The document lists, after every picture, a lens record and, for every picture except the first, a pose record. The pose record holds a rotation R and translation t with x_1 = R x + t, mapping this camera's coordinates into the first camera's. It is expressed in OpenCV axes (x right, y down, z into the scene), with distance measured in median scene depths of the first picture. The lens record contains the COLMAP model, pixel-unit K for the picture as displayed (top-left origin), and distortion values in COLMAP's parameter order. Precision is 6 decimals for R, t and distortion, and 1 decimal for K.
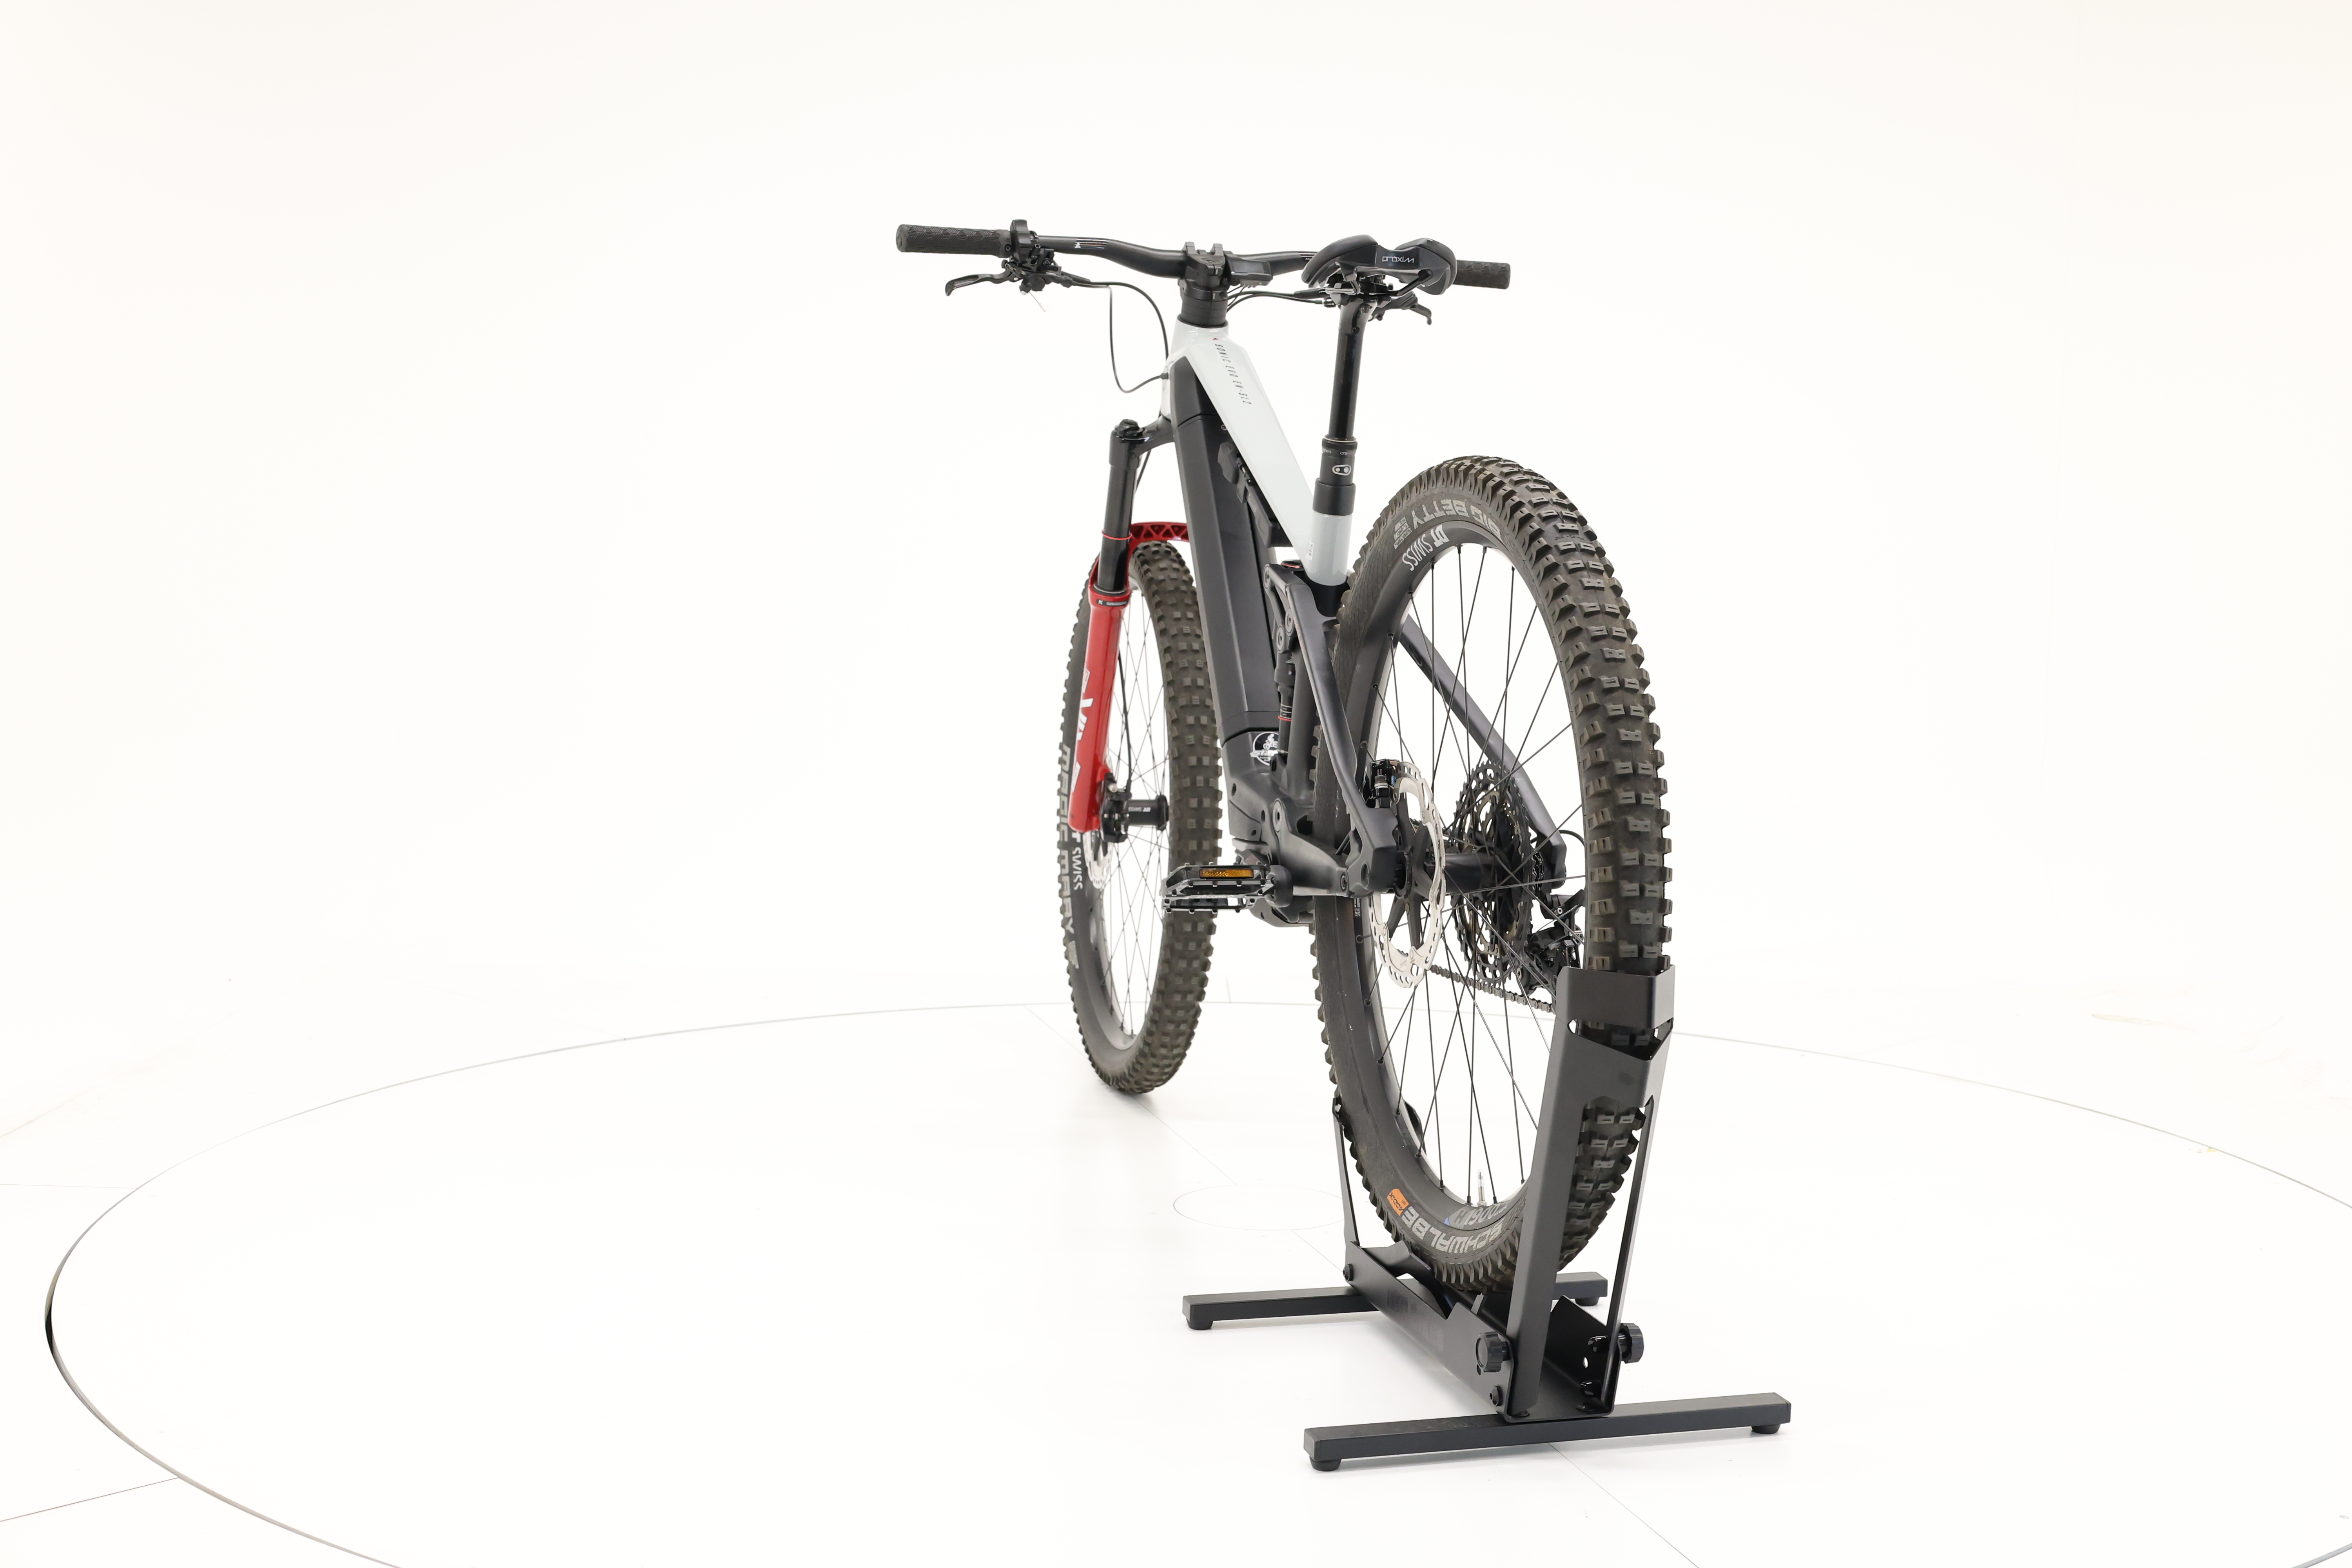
lens RADIAL K [[2658.6, 0, 1178.2], [0, 2658.6, 795.5], [0, 0, 1]] dist [-0.002510, 0.000000]
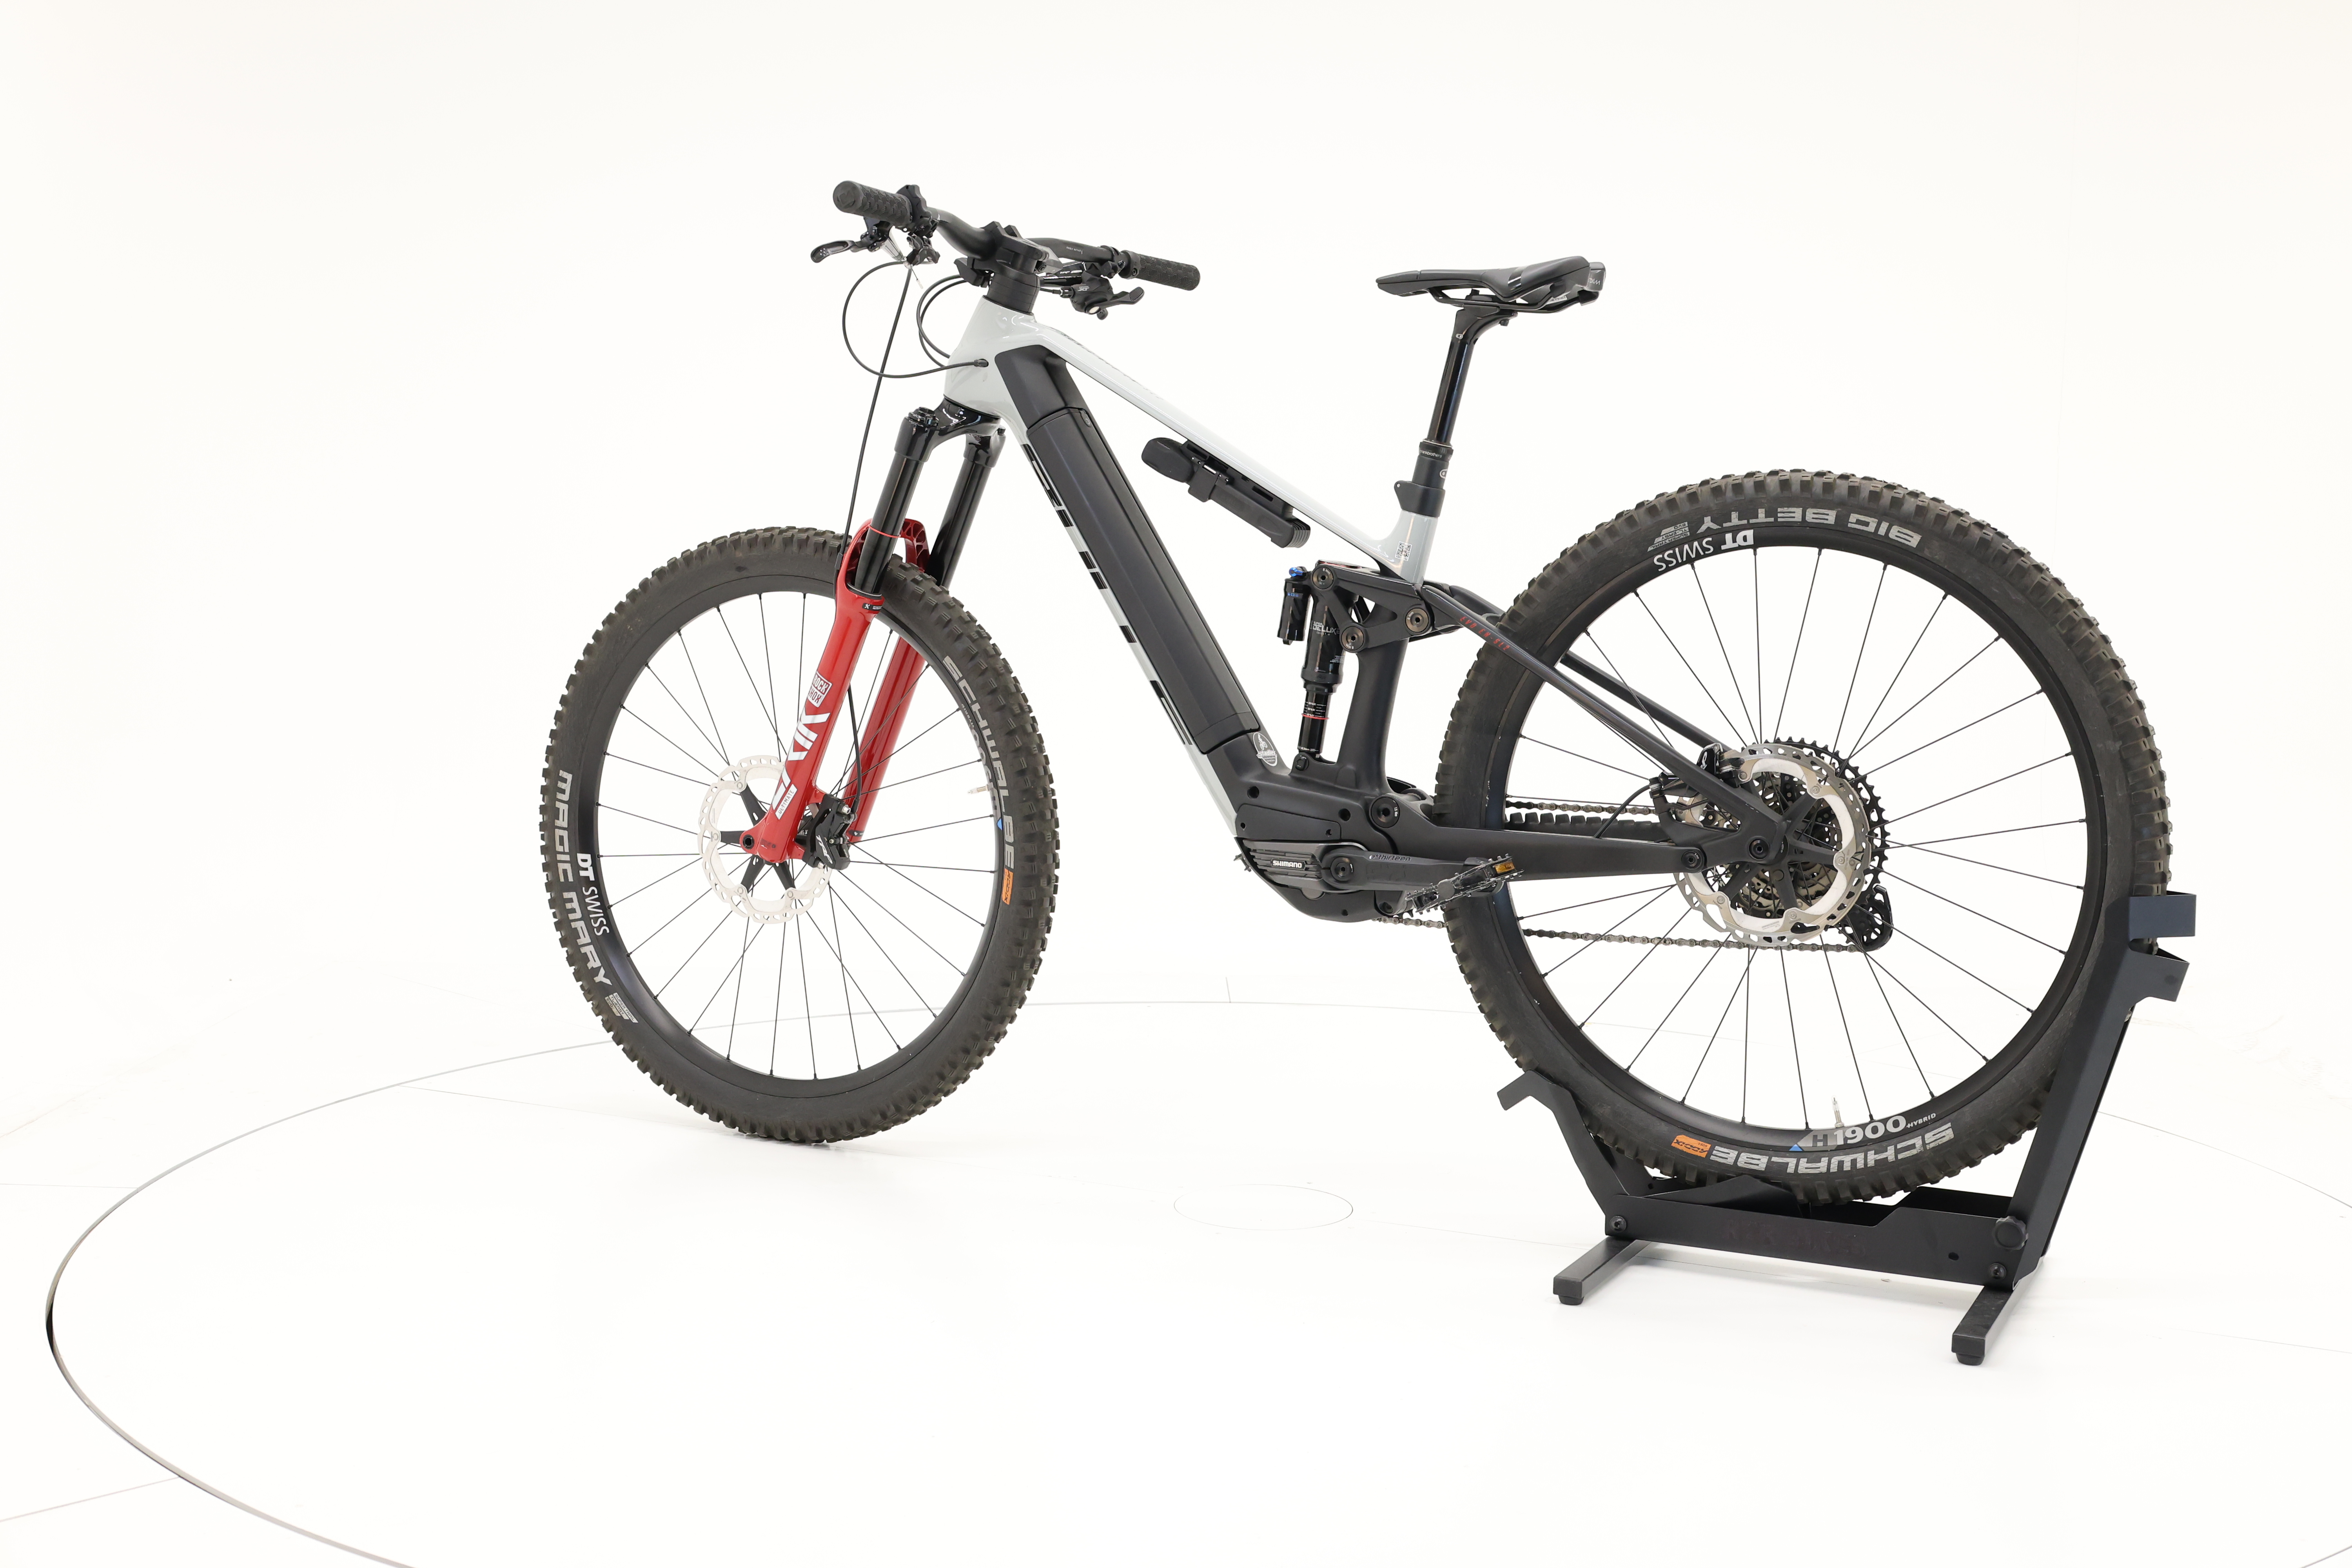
lens RADIAL K [[2658.6, 0, 1178.8], [0, 2658.6, 785.7], [0, 0, 1]] dist [-0.002510, 0.000000]
pose [[0.658993, -0.080209, 0.747860, -0.690499], [0.071707, 0.996469, 0.043687, -0.046625], [-0.748723, 0.024838, 0.662417, 0.341142]]
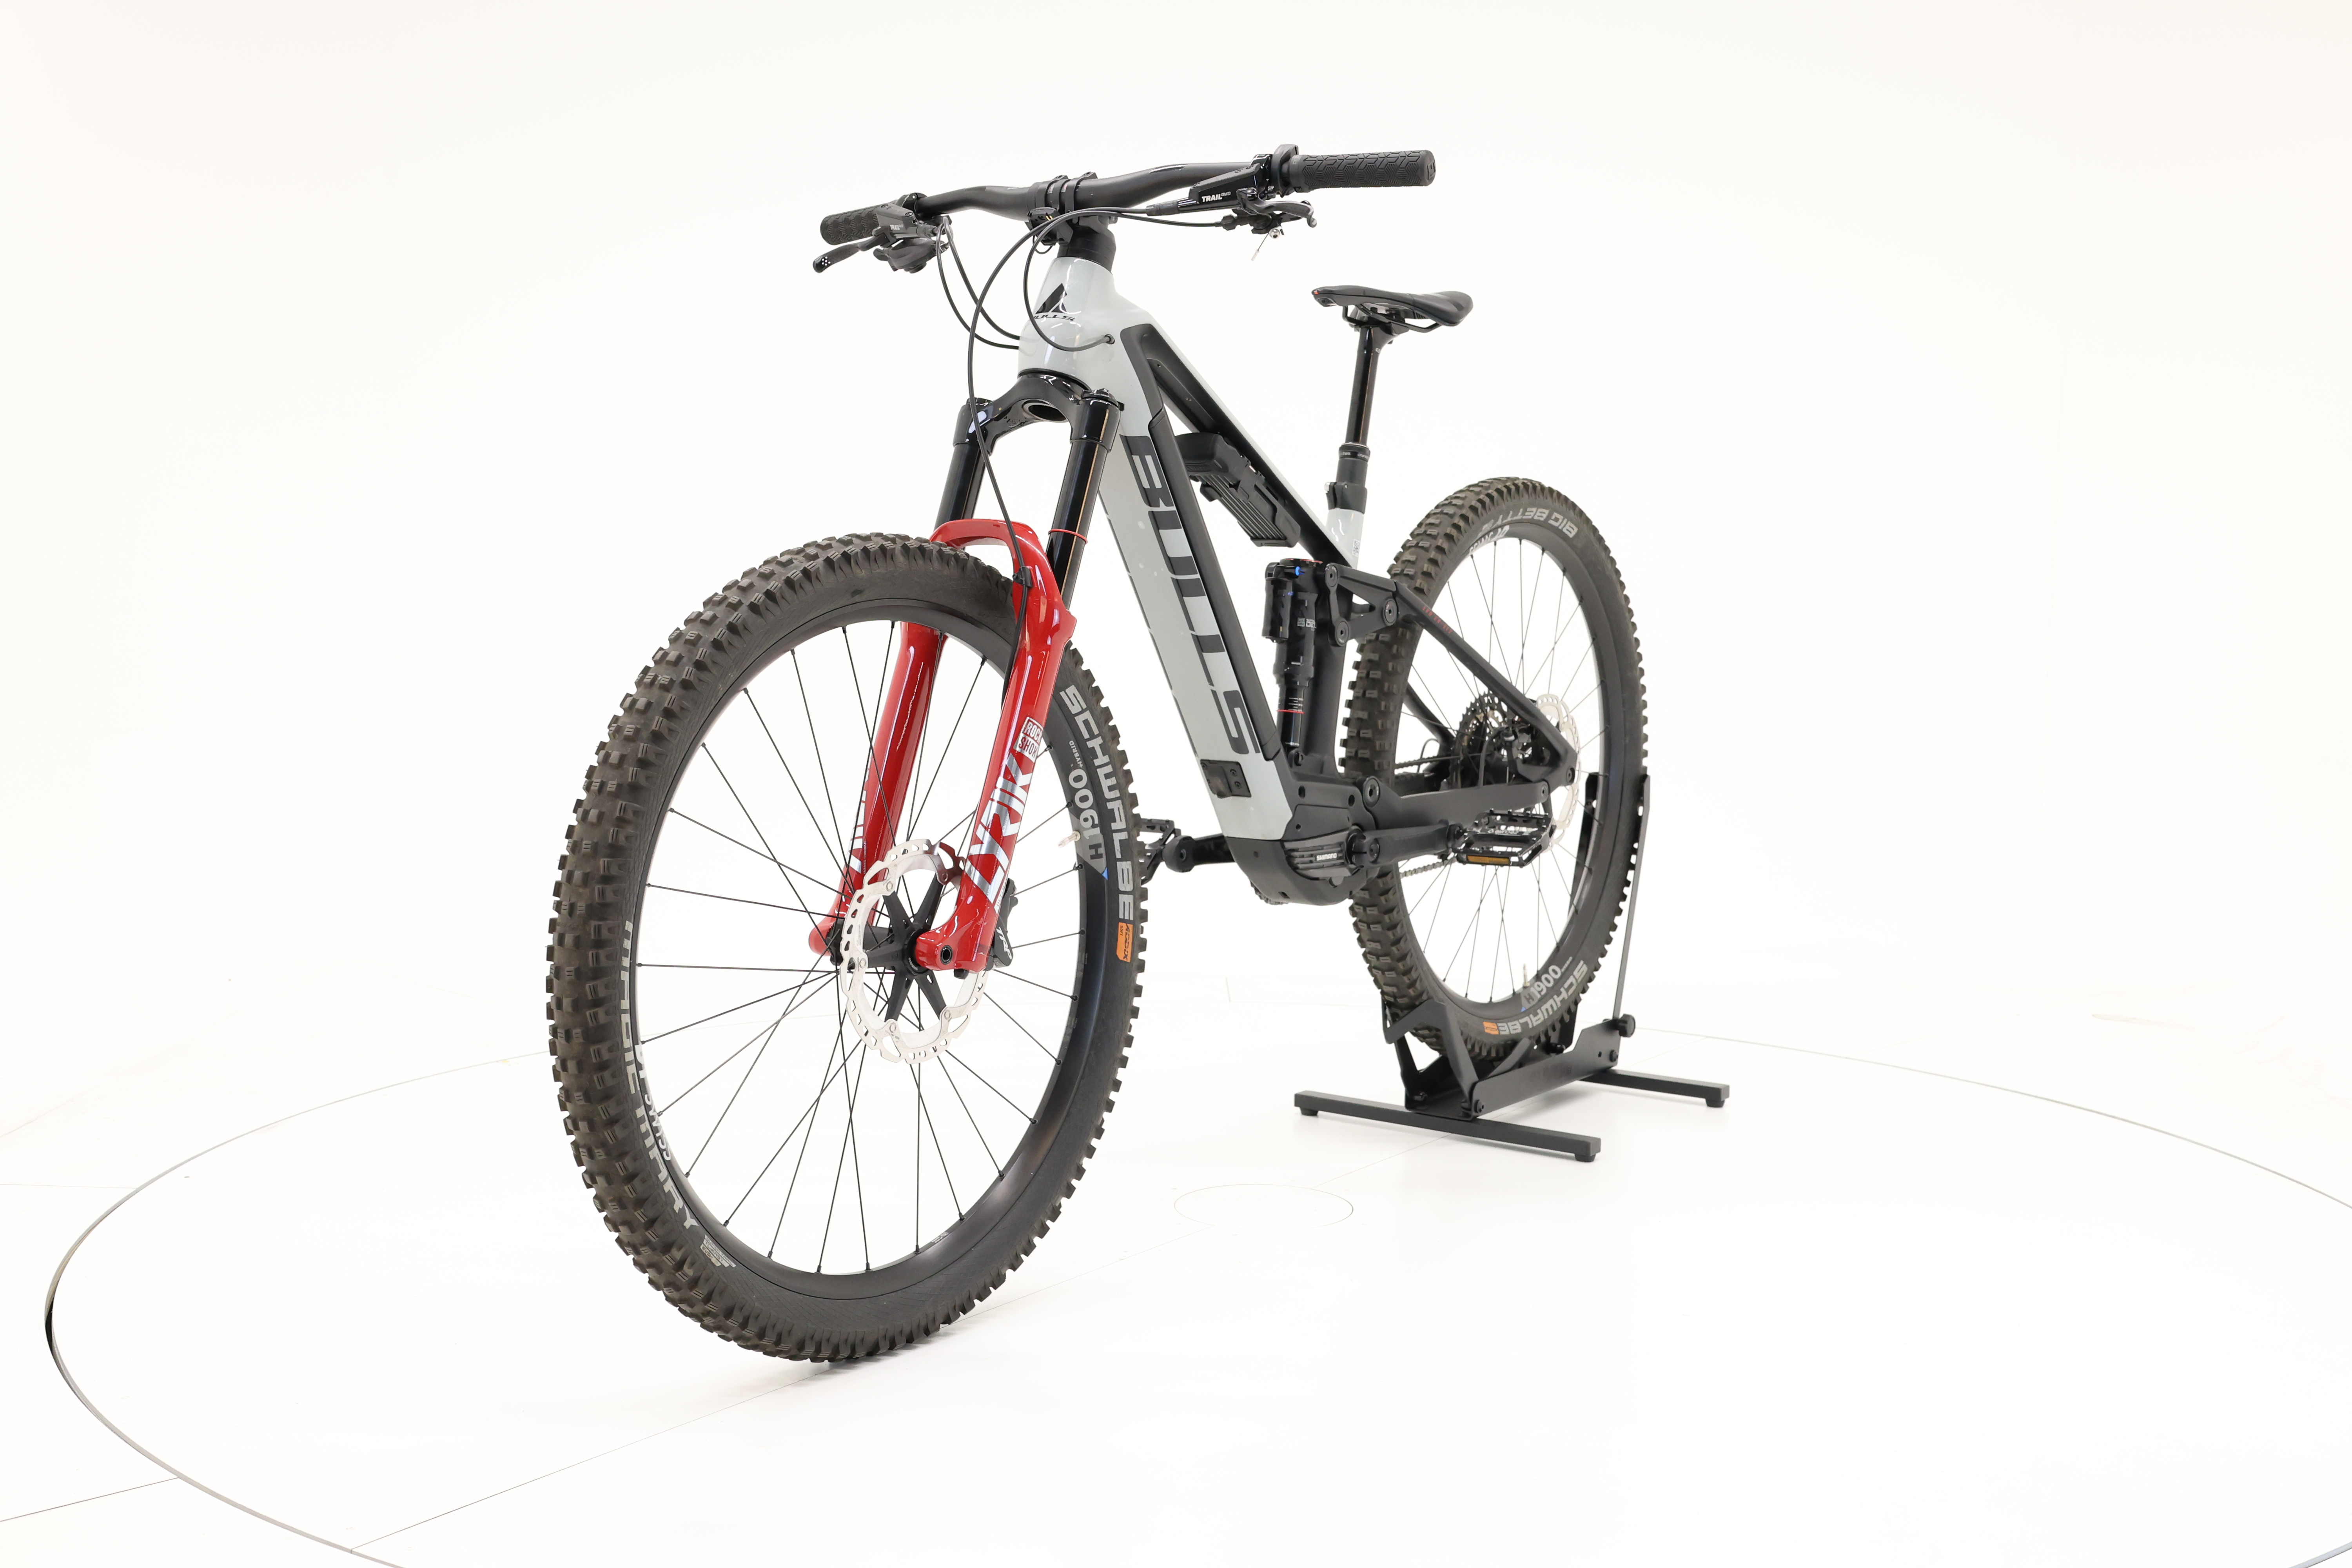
lens RADIAL K [[2658.6, 0, 1186.4], [0, 2658.6, 786.7], [0, 0, 1]] dist [-0.002510, 0.000000]
pose [[-0.644636, -0.102173, 0.757631, -0.658161], [0.053111, 0.982649, 0.177708, -0.171177], [-0.762643, 0.154796, -0.628024, 1.550167]]
